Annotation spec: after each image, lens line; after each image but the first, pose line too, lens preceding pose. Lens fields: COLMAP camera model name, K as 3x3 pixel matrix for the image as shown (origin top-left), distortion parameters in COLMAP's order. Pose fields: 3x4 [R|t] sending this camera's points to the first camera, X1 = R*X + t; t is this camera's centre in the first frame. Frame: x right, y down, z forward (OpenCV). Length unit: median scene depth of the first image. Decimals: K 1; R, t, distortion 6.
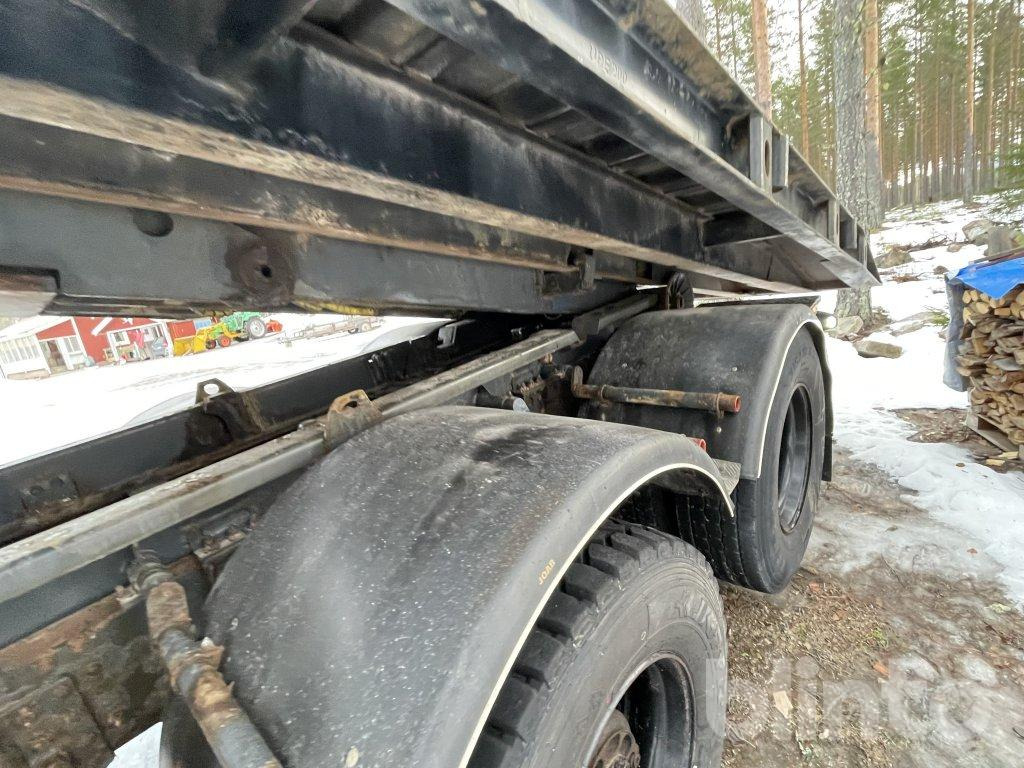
lens RADIAL K [[468.0, 0, 512.1], [0, 468.0, 380.3], [0, 0, 1]] dist [-0.002978, -0.000984]
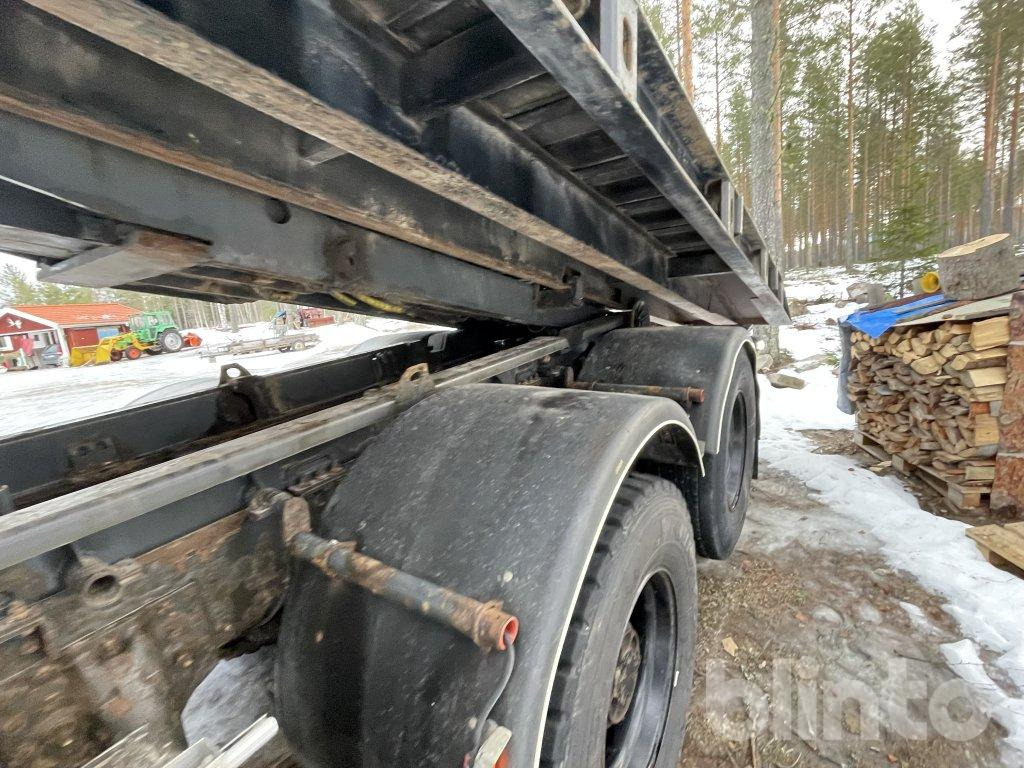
lens RADIAL K [[478.9, 0, 506.9], [0, 478.9, 385.9], [0, 0, 1]] dist [-0.002766, -0.000461]
pose [[0.987552, 0.044193, 0.150959, -0.192797], [-0.034579, 0.997238, -0.065731, 0.099557], [-0.153447, 0.059693, 0.986352, -0.168342]]
